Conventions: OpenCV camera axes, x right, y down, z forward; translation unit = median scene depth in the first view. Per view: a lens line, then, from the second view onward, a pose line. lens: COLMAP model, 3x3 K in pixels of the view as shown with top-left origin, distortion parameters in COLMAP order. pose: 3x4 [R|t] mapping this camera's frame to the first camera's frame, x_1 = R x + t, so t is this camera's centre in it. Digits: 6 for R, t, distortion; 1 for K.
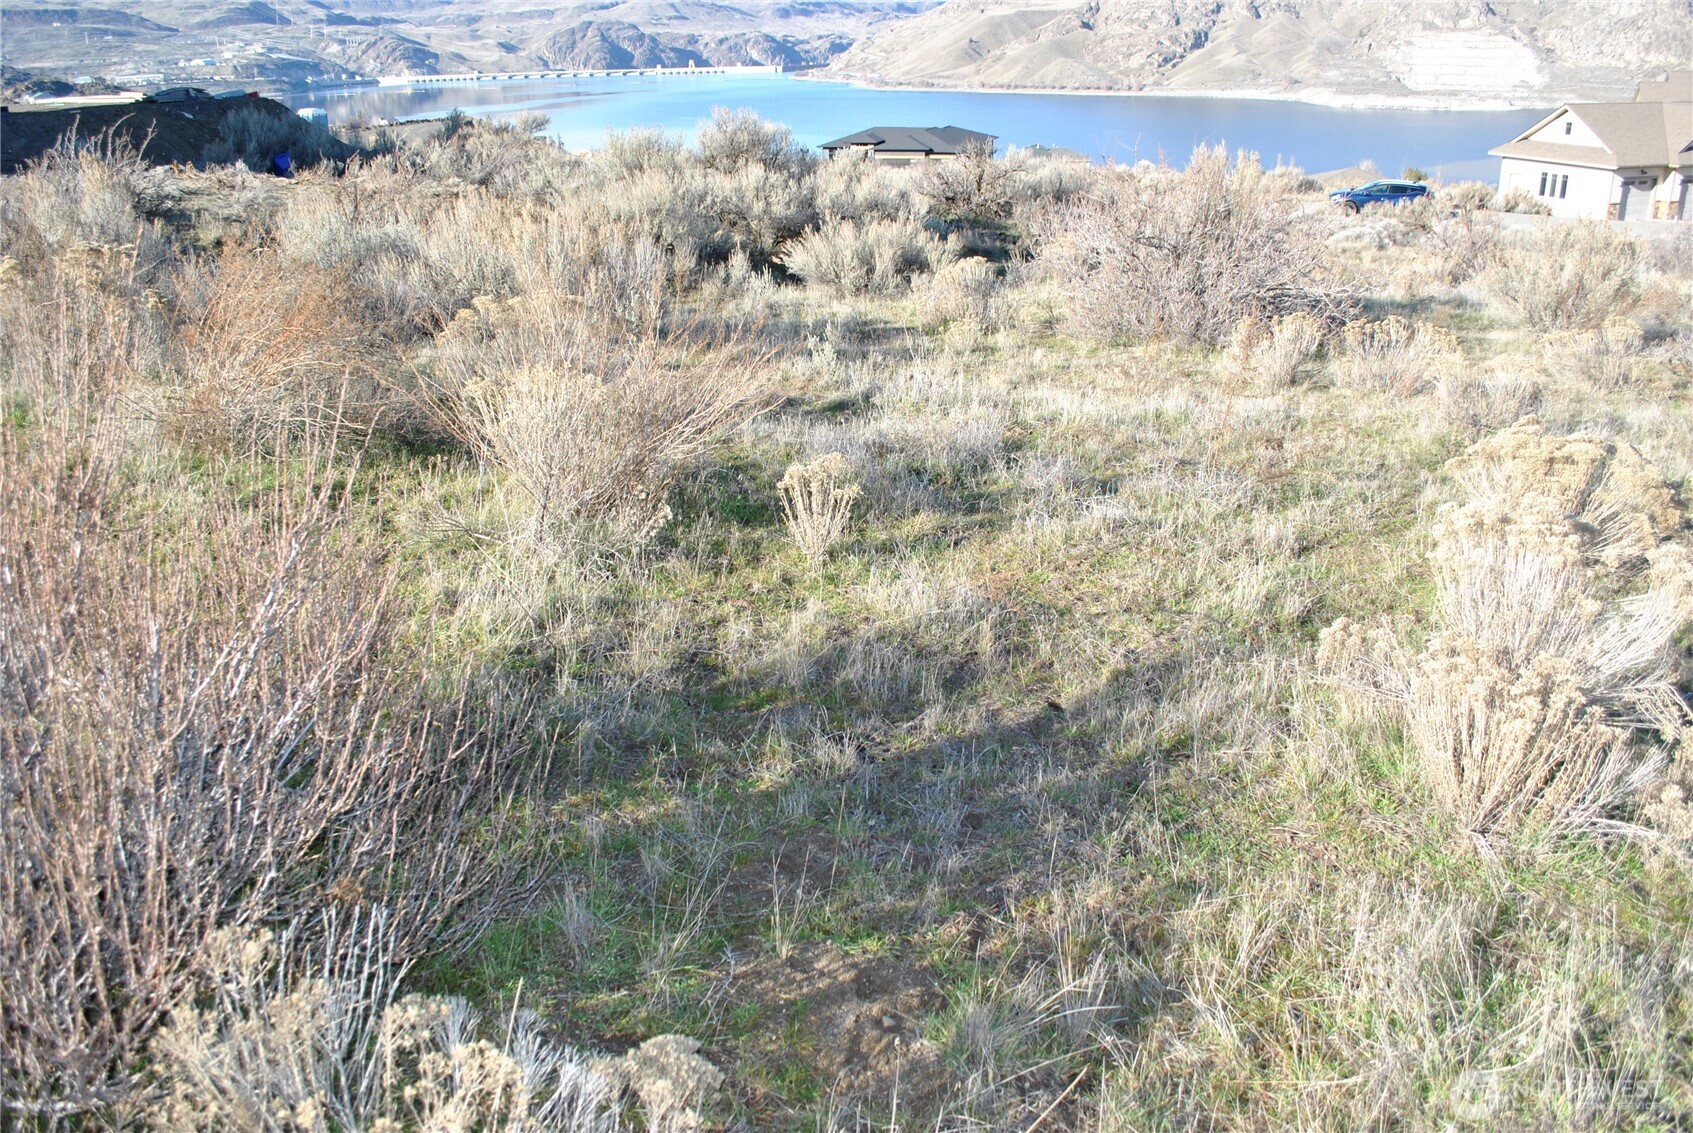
lens RADIAL K [[1334.2, 0, 842.4], [0, 1334.2, 554.5], [0, 0, 1]] dist [-0.084550, 0.011416]
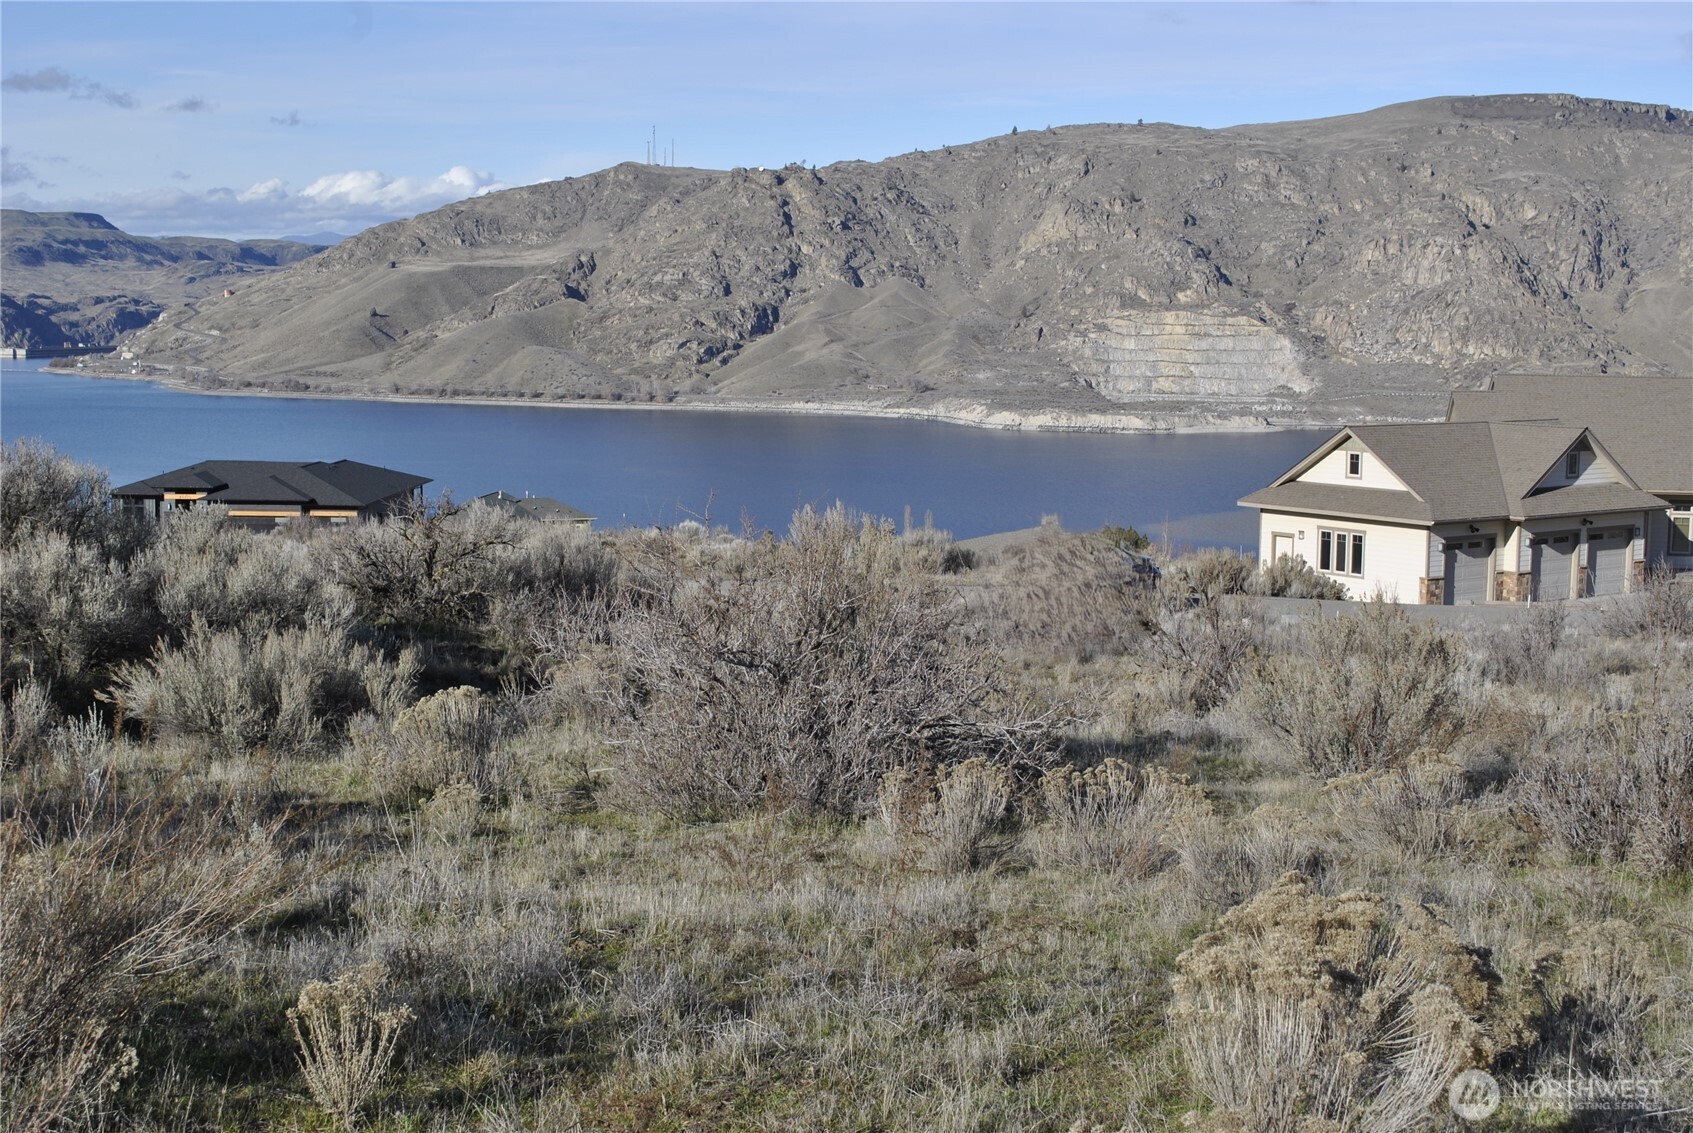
lens RADIAL K [[2448.5, 0, 839.4], [0, 2448.5, 556.8], [0, 0, 1]] dist [-0.024229, 0.025556]
pose [[0.960659, 0.002936, 0.277716, -0.038557], [0.072219, 0.962905, -0.259995, 0.021370], [-0.268177, 0.269823, 0.924812, -0.093603]]
